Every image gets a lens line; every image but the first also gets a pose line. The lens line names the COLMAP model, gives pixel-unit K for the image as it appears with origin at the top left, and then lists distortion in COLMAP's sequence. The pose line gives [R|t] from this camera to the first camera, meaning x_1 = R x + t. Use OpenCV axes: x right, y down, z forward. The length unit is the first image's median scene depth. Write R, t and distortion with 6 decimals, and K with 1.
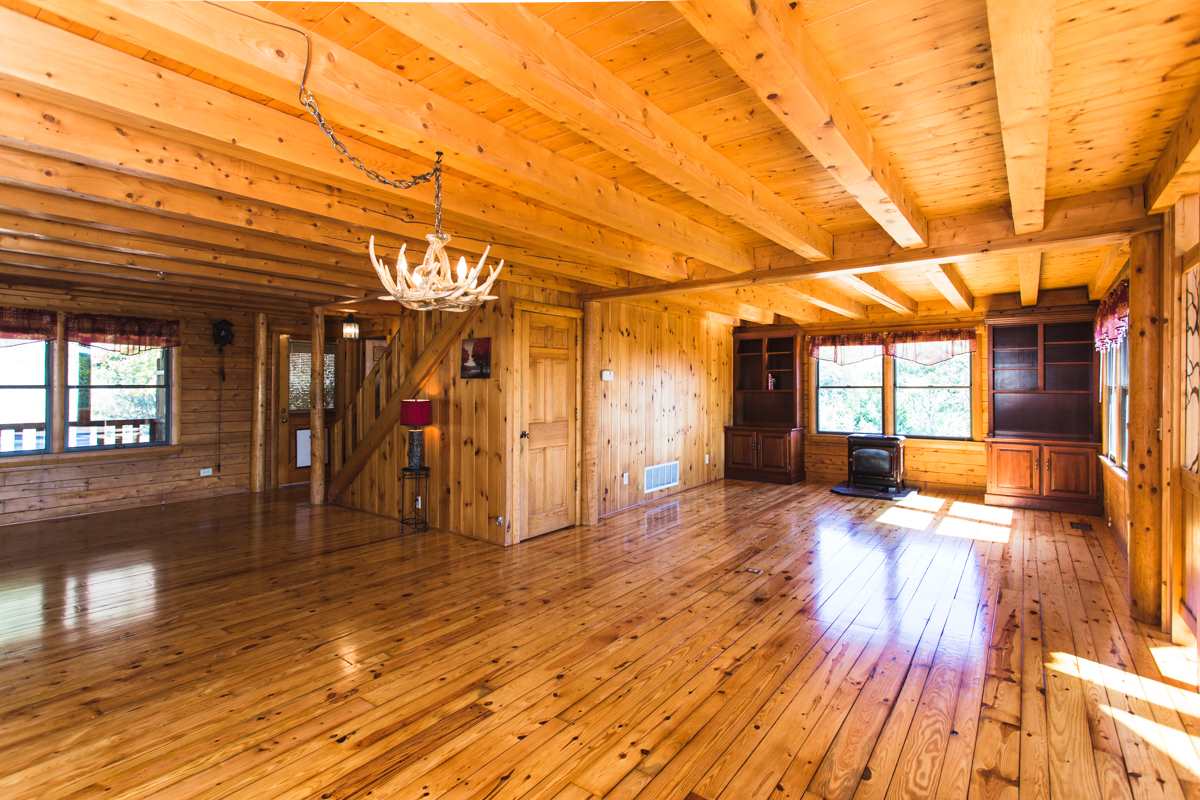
lens RADIAL K [[570.7, 0, 589.4], [0, 570.7, 383.5], [0, 0, 1]] dist [0.009540, 0.000084]
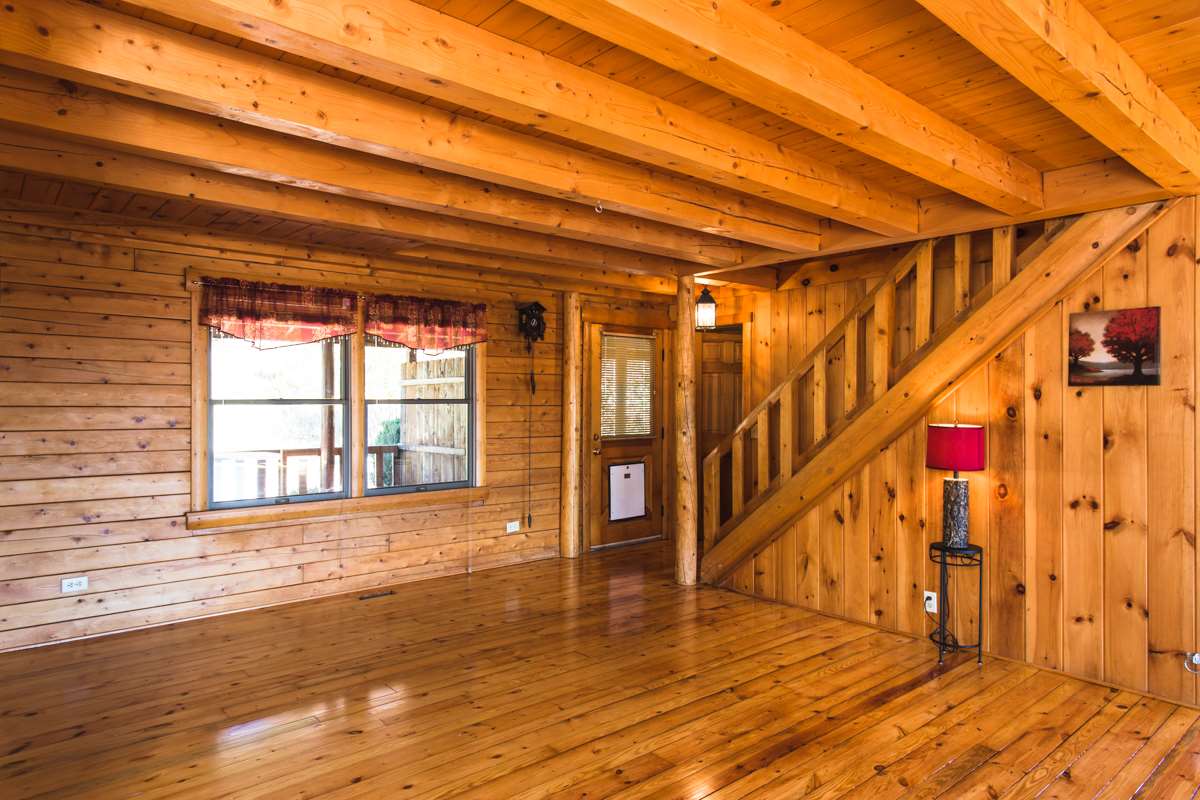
lens RADIAL K [[727.5, 0, 591.2], [0, 727.5, 407.3], [0, 0, 1]] dist [0.003662, 0.001985]
pose [[0.976801, 0.001831, -0.214139, -0.439821], [0.000944, 0.999917, 0.012855, 0.001674], [0.214145, -0.012759, 0.976719, 0.196582]]
